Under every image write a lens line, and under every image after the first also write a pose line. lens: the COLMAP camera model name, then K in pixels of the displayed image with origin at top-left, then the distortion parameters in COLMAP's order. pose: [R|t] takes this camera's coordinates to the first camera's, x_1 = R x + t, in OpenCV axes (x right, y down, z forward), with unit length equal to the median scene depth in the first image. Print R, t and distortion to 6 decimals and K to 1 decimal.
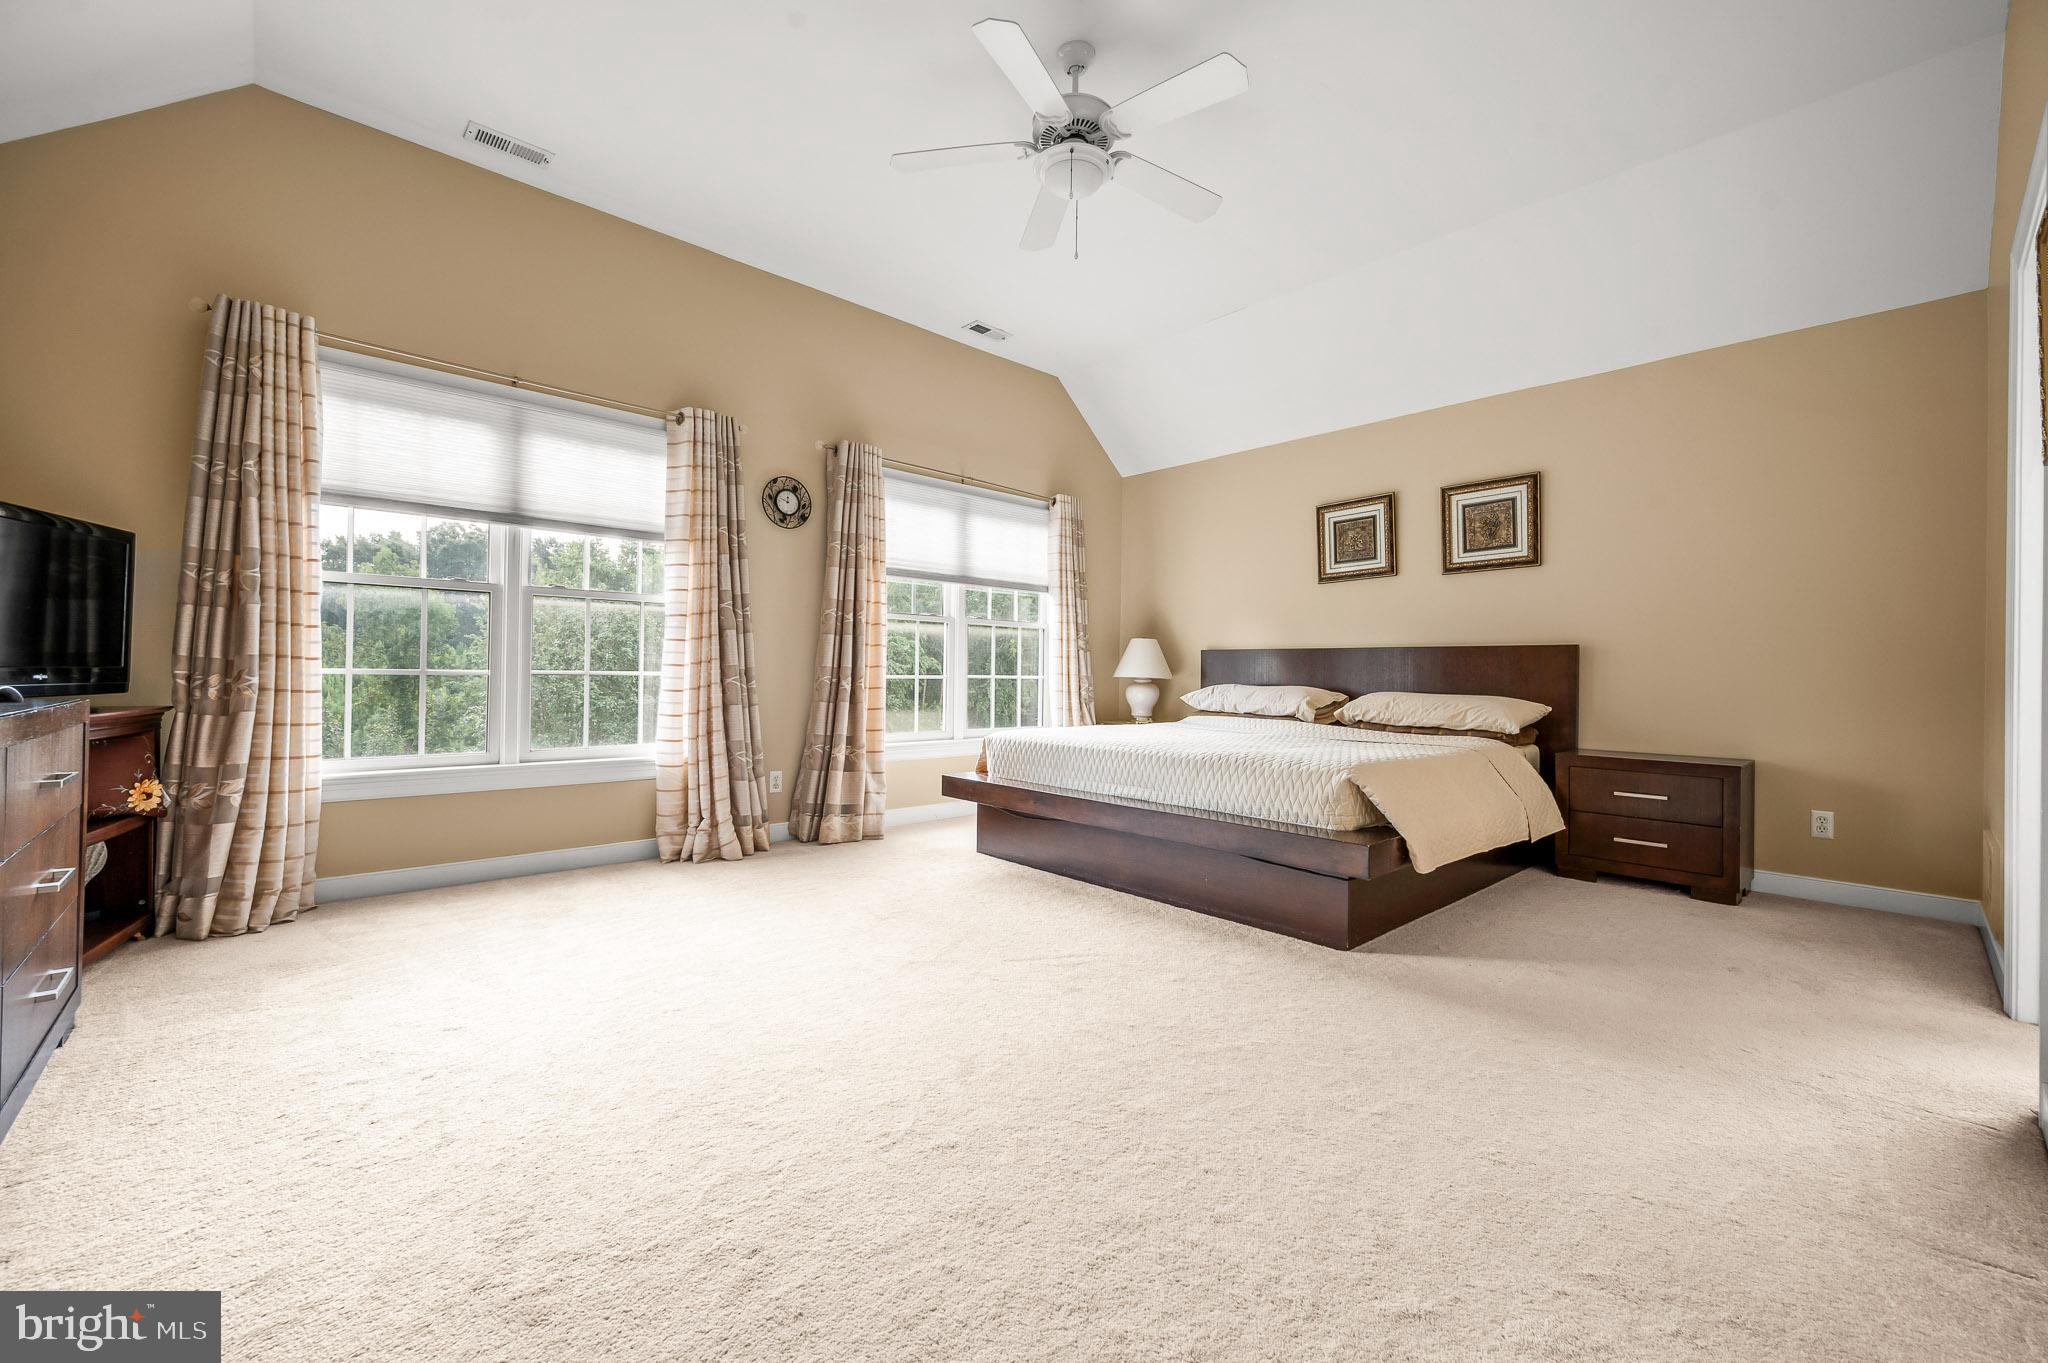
lens RADIAL K [[829.8, 0, 1038.0], [0, 829.8, 675.9], [0, 0, 1]] dist [-0.000655, -0.000070]
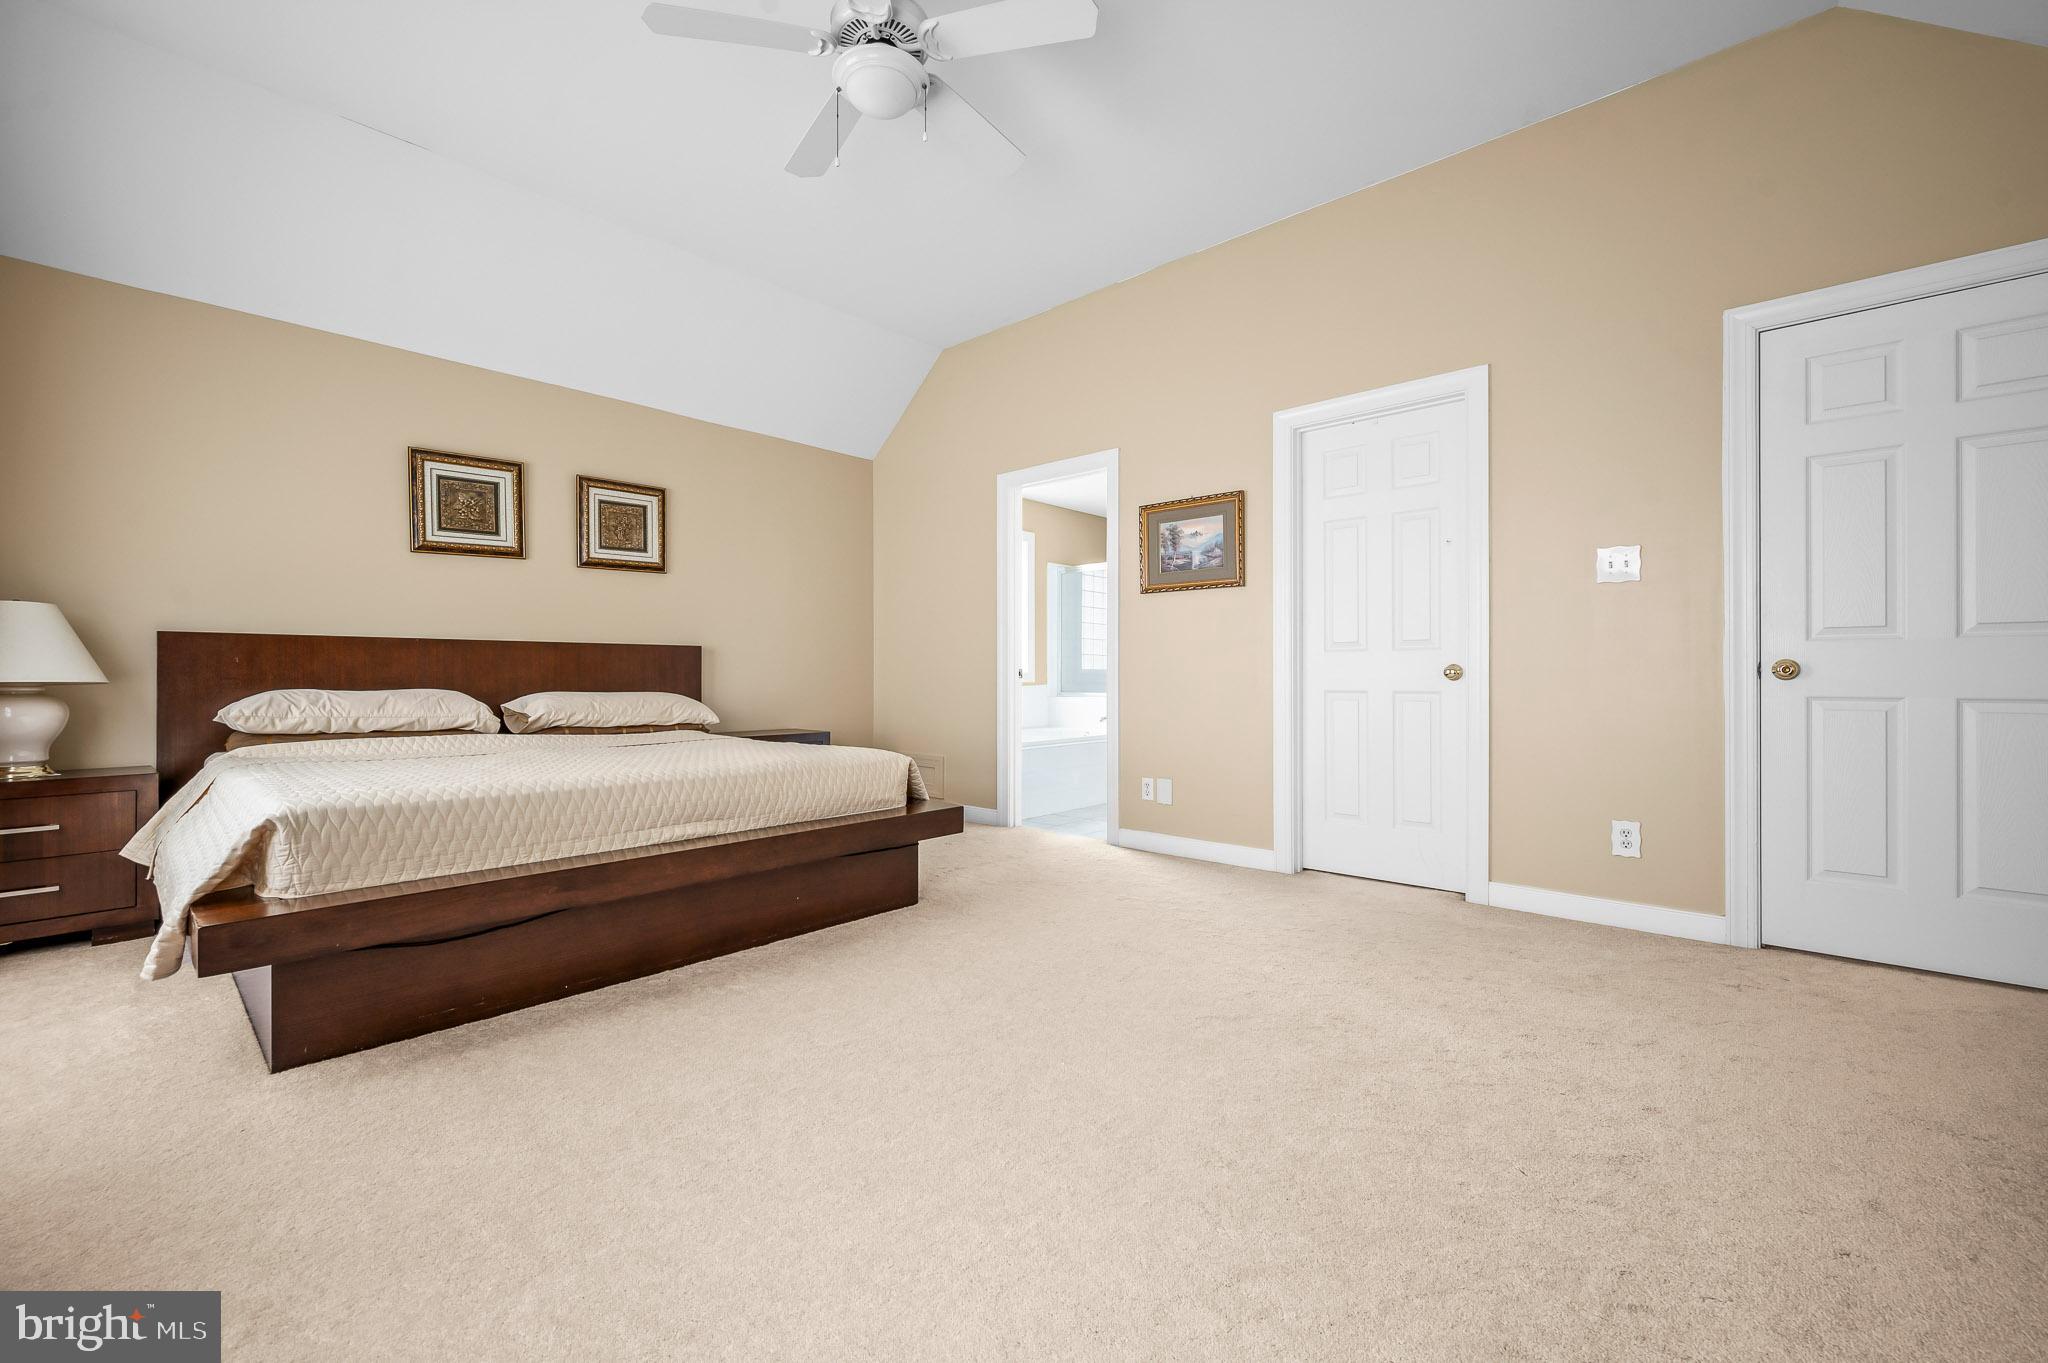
lens RADIAL K [[829.8, 0, 1038.0], [0, 829.8, 675.9], [0, 0, 1]] dist [-0.000655, -0.000070]
pose [[-0.083916, -0.015675, 0.996350, -0.527233], [-0.000523, 0.999877, 0.015687, -0.012723], [-0.996473, 0.000795, -0.083914, 0.576127]]
